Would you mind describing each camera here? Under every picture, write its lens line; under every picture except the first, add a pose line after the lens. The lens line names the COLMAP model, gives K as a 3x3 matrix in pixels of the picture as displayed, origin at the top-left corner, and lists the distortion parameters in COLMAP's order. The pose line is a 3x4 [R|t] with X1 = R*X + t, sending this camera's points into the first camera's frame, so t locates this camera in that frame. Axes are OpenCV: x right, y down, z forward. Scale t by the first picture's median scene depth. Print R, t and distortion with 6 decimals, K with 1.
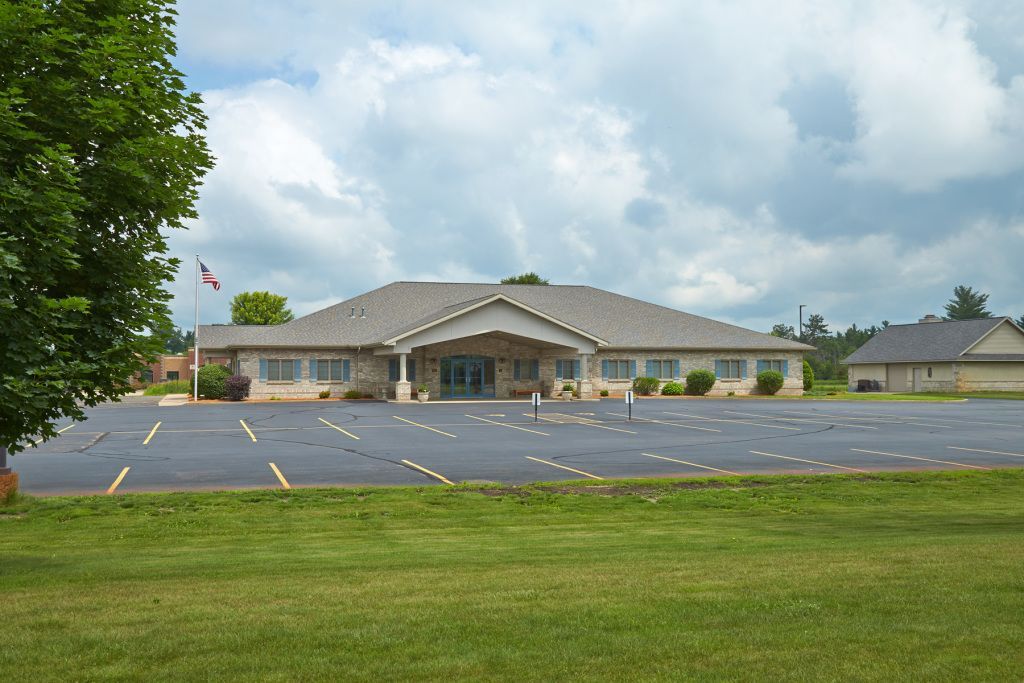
lens RADIAL K [[992.4, 0, 510.7], [0, 992.4, 342.5], [0, 0, 1]] dist [-0.005226, 0.000000]
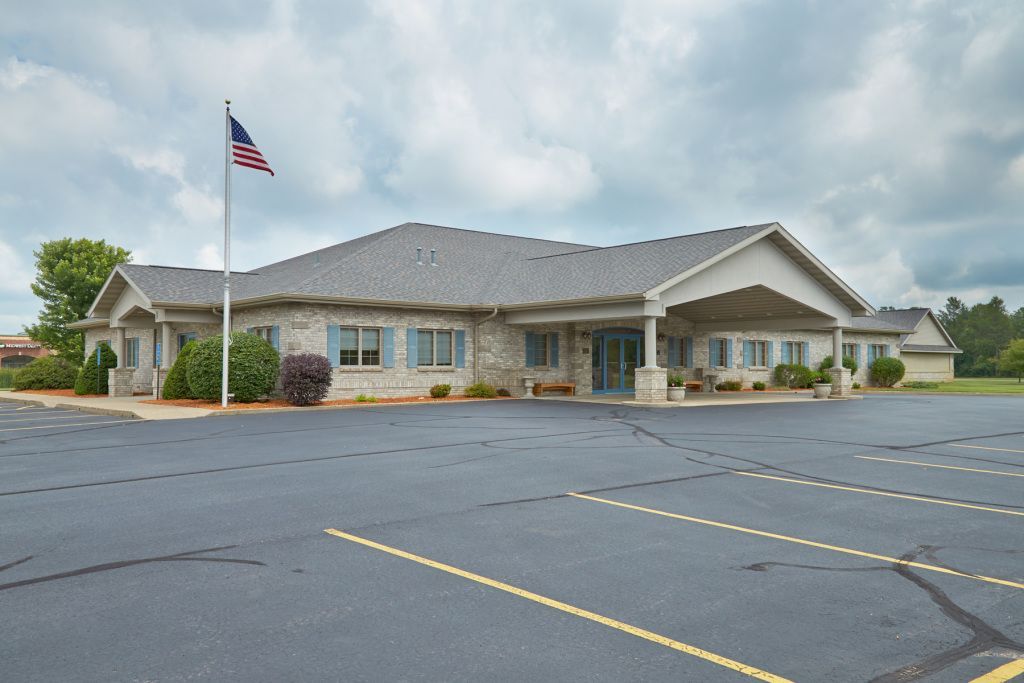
lens RADIAL K [[836.1, 0, 513.8], [0, 836.1, 340.0], [0, 0, 1]] dist [0.088892, 0.002525]
pose [[0.922519, 0.016396, 0.385603, -0.326369], [-0.015953, 0.999863, -0.004347, 0.024656], [-0.385622, -0.002141, 0.922655, 0.537242]]
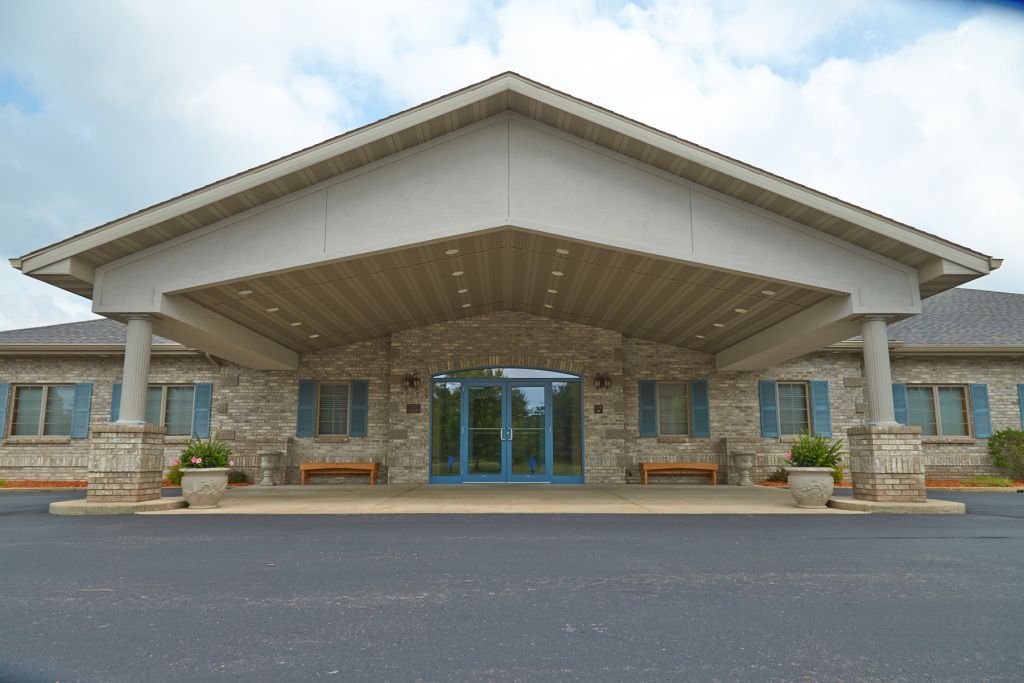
lens RADIAL K [[690.9, 0, 518.0], [0, 690.9, 344.5], [0, 0, 1]] dist [0.004093, 0.001597]
pose [[0.958465, -0.042613, -0.282010, 0.035184], [0.005945, 0.991546, -0.129619, 0.038588], [0.285150, 0.122559, 0.950615, 0.771169]]
